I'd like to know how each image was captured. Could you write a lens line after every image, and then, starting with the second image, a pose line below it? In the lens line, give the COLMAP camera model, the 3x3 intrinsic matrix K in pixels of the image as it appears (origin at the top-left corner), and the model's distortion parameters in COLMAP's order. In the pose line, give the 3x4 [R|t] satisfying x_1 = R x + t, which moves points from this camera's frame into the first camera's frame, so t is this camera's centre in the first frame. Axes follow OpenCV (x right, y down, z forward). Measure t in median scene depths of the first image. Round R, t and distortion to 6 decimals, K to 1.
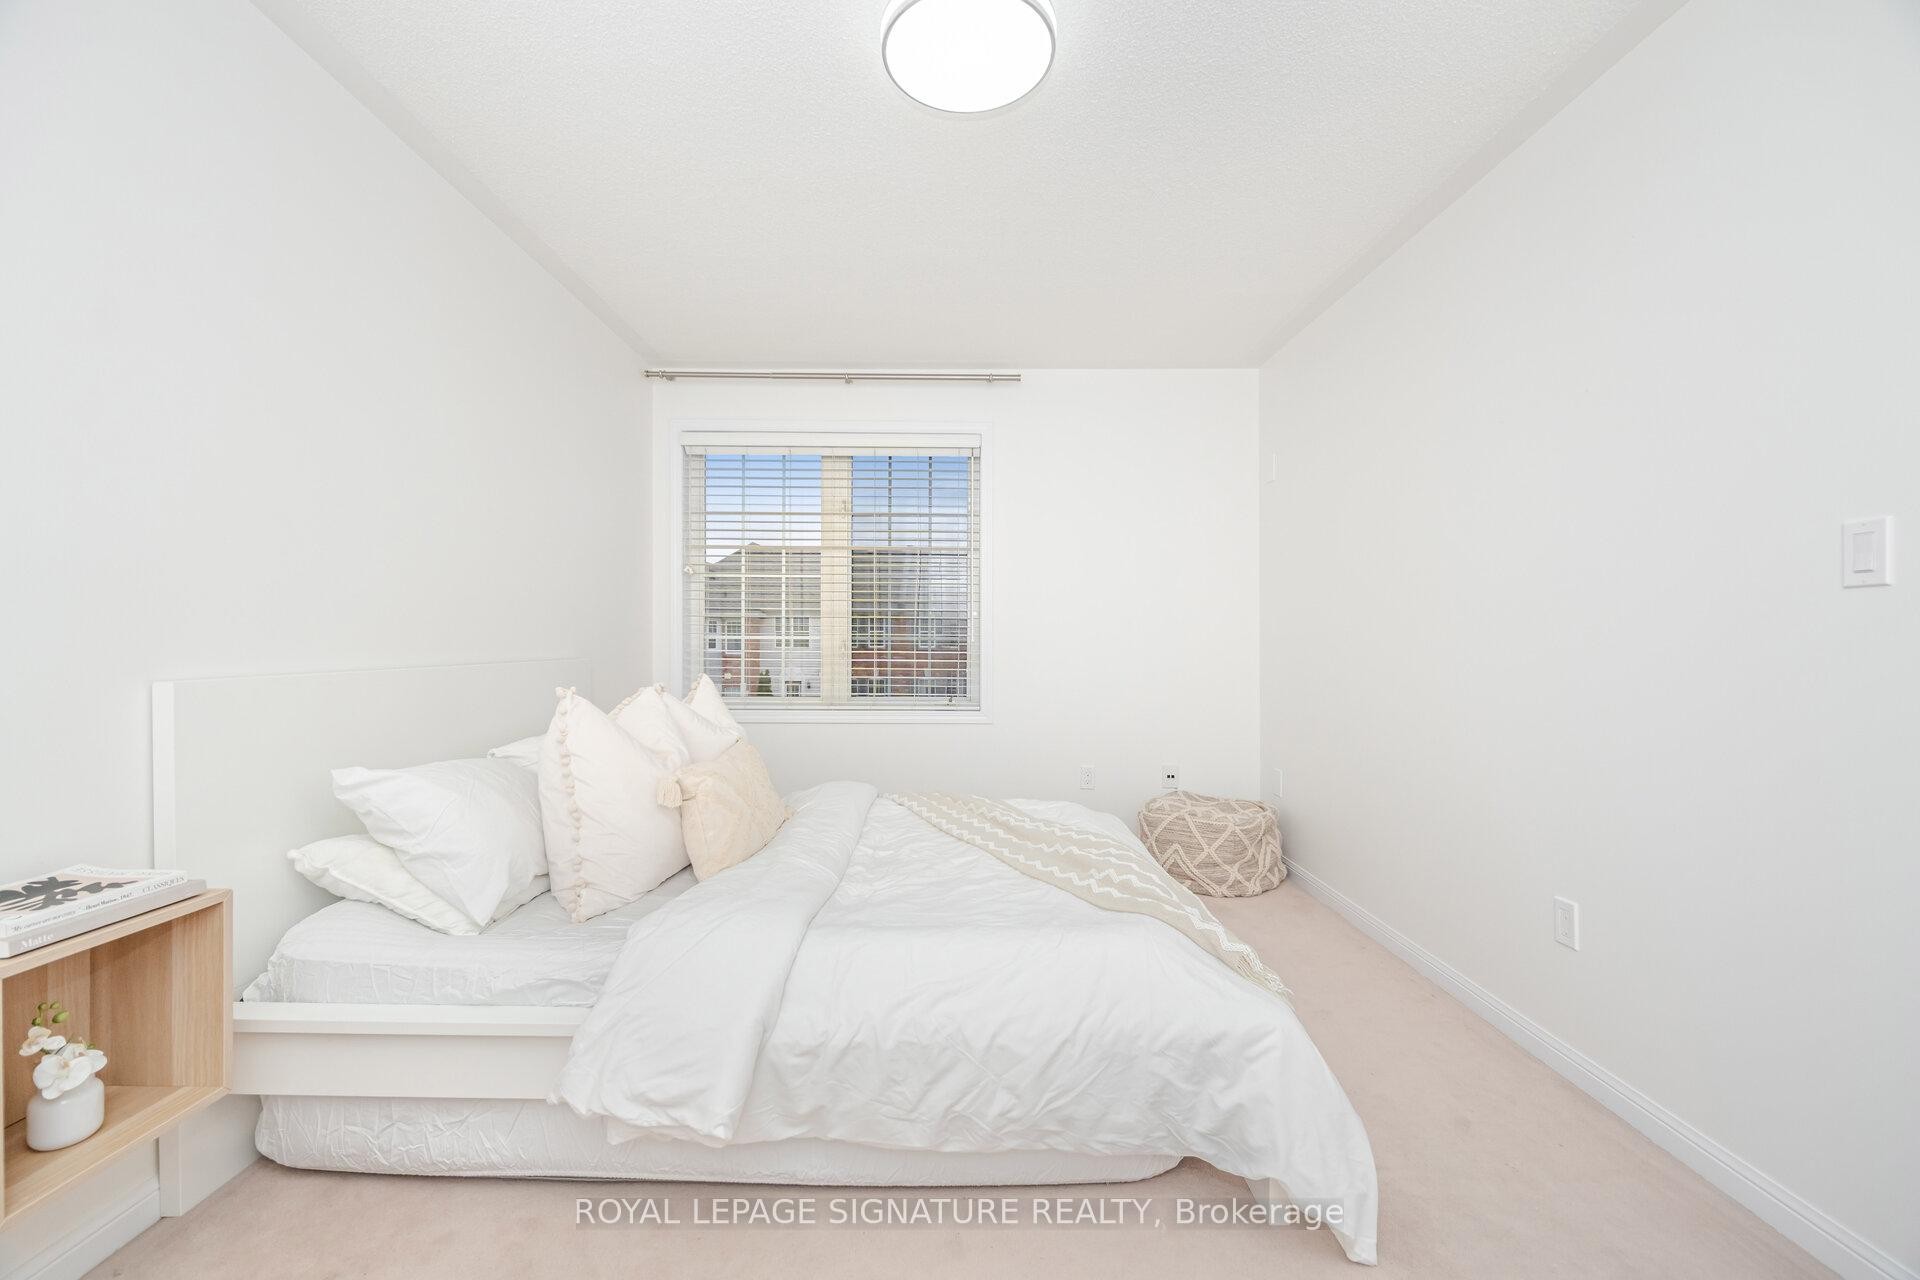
lens RADIAL K [[776.9, 0, 956.5], [0, 776.9, 646.9], [0, 0, 1]] dist [0.001026, -0.002897]
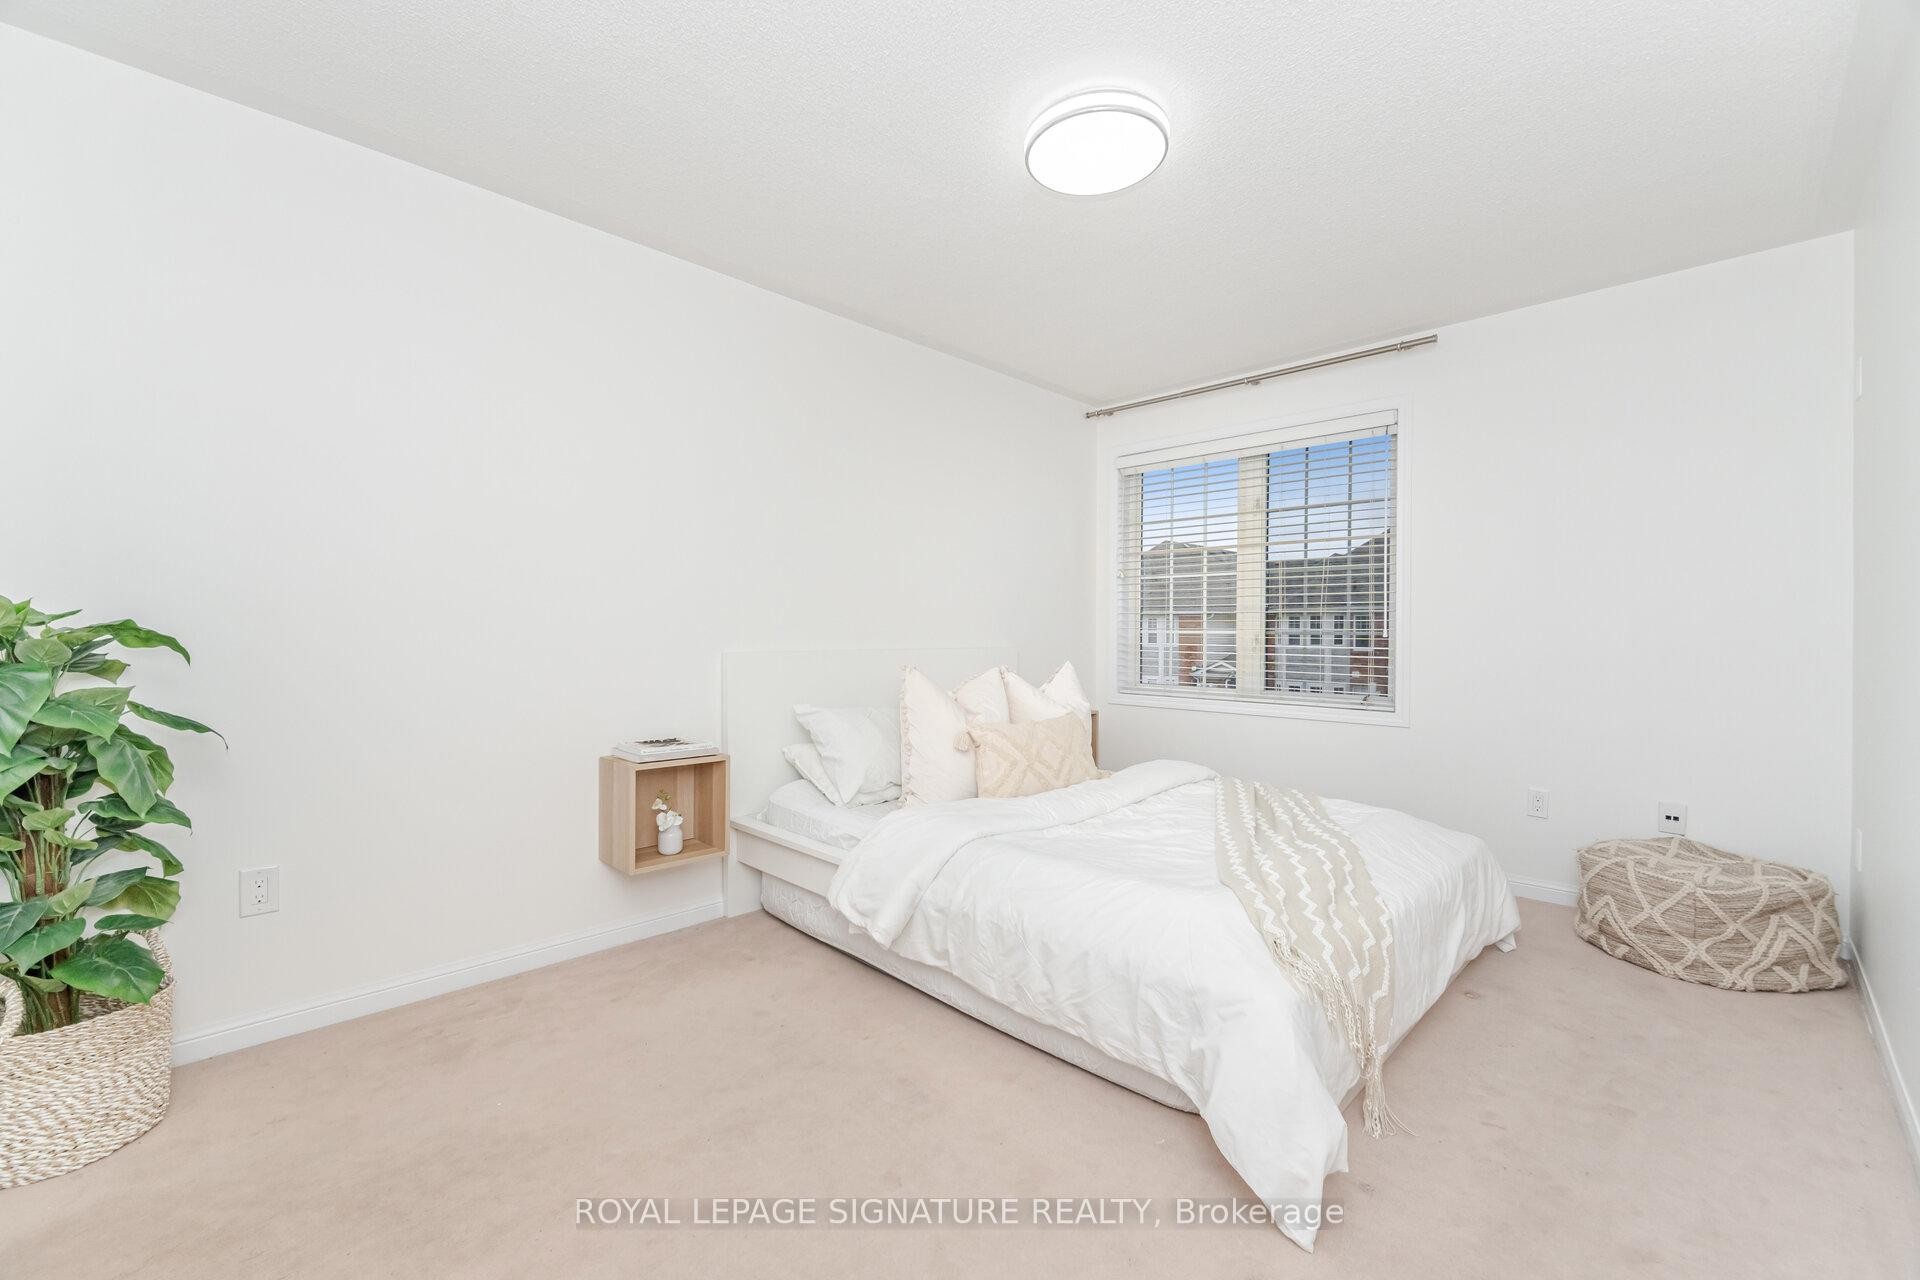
lens RADIAL K [[776.9, 0, 956.5], [0, 776.9, 646.9], [0, 0, 1]] dist [0.001026, -0.002897]
pose [[0.716086, 0.012420, -0.697901, 0.362808], [-0.008926, 0.999923, 0.008637, 0.002711], [0.697955, 0.000045, 0.716142, -0.016631]]
